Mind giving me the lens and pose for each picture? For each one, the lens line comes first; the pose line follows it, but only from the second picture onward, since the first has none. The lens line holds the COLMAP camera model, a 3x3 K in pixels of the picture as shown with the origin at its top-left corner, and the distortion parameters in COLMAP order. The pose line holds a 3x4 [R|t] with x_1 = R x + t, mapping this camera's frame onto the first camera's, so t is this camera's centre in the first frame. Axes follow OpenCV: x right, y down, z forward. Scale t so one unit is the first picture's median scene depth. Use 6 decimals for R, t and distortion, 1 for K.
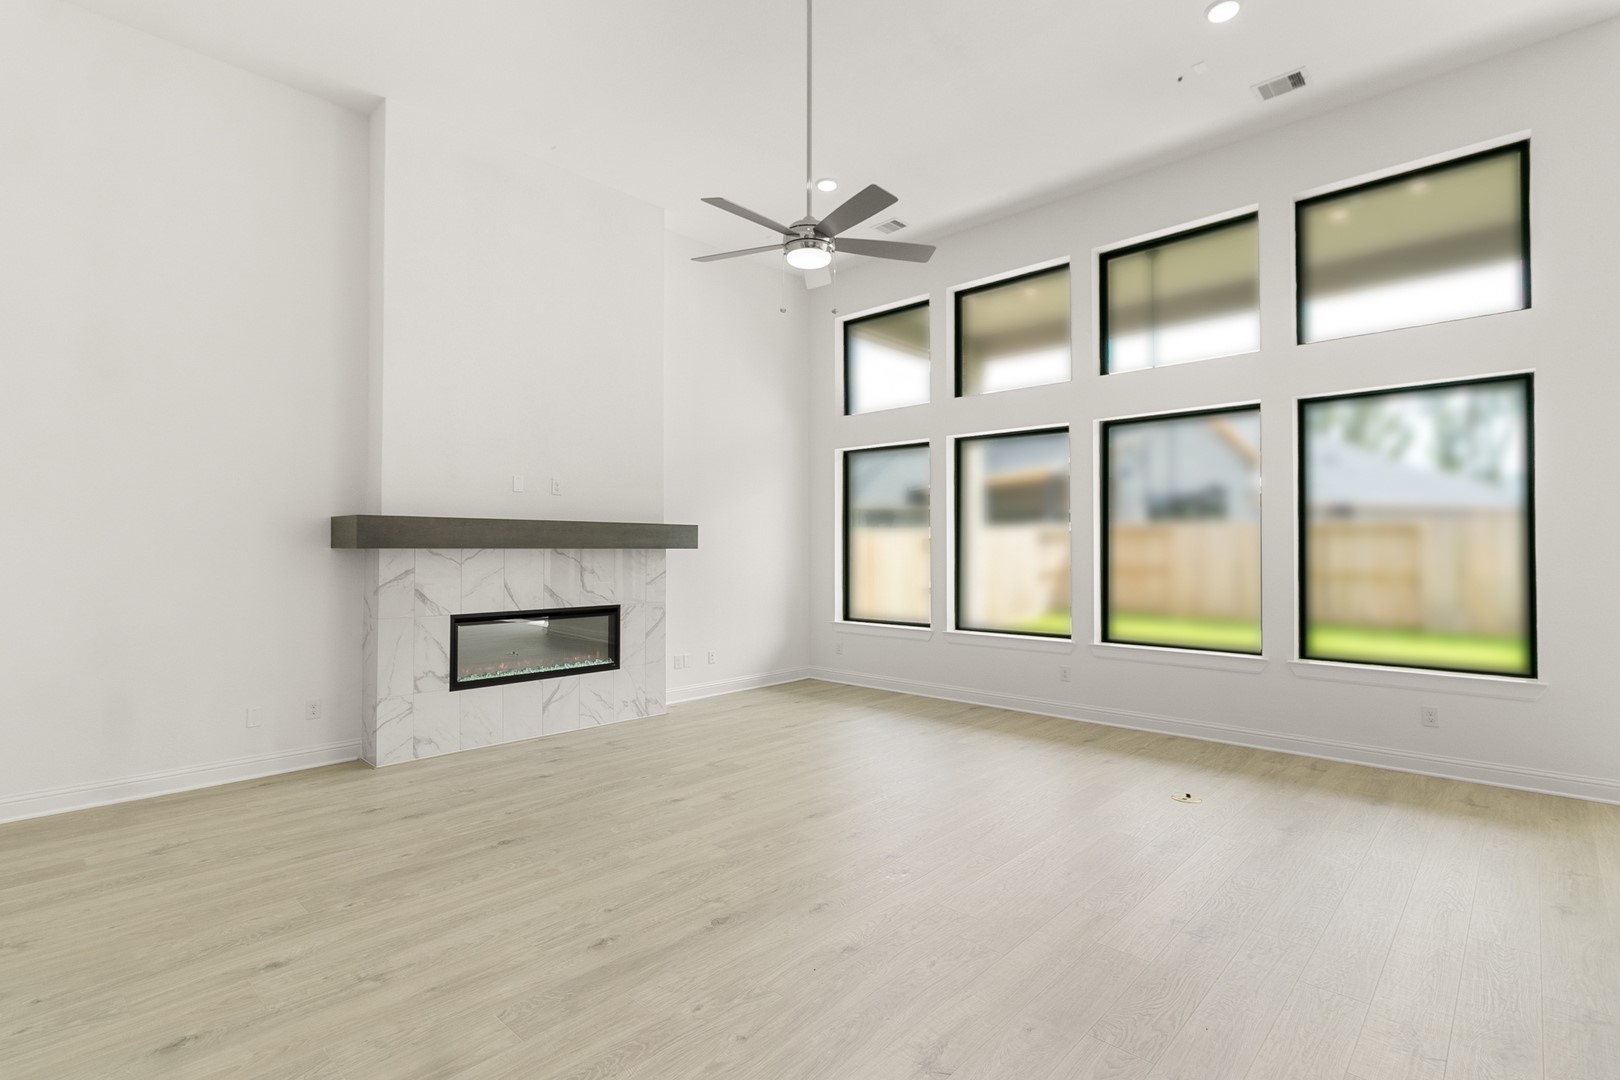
lens RADIAL K [[773.2, 0, 821.7], [0, 773.2, 542.9], [0, 0, 1]] dist [0.009738, -0.001663]
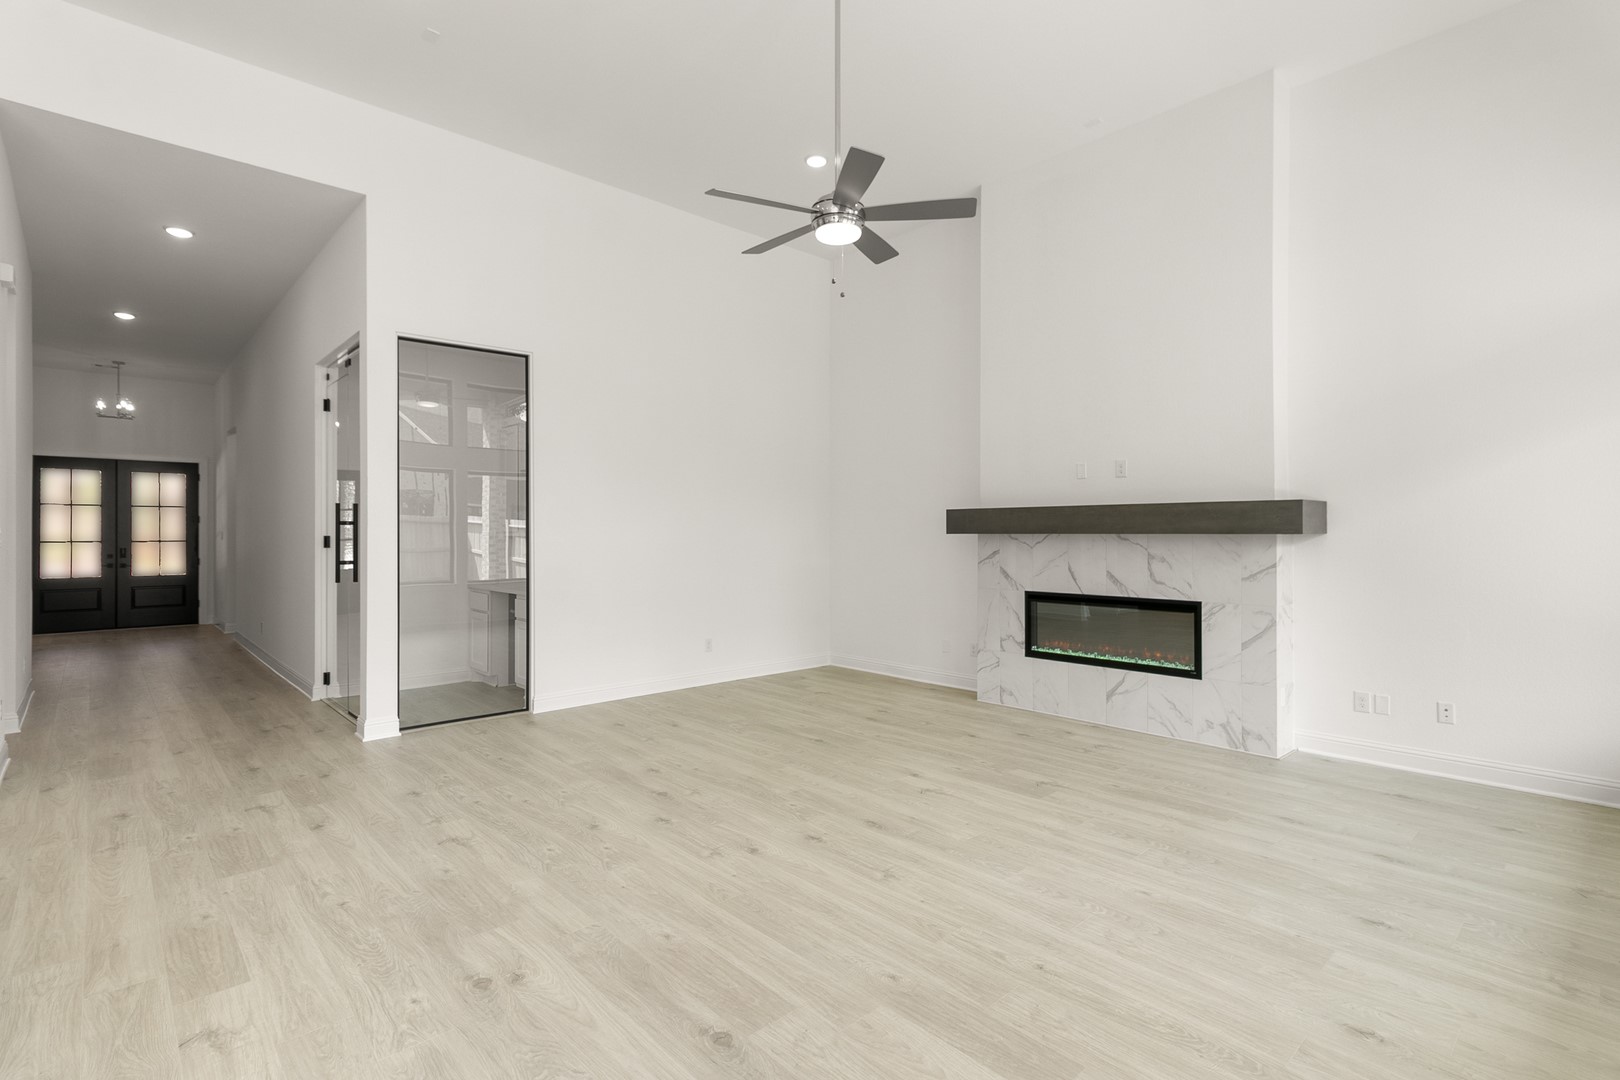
lens RADIAL K [[773.2, 0, 811.3], [0, 773.2, 532.7], [0, 0, 1]] dist [0.009738, -0.001663]
pose [[-0.083187, -0.003256, -0.996529, 0.707939], [0.007556, 0.999964, -0.003898, 0.007424], [0.996505, -0.007854, -0.083160, 0.777444]]
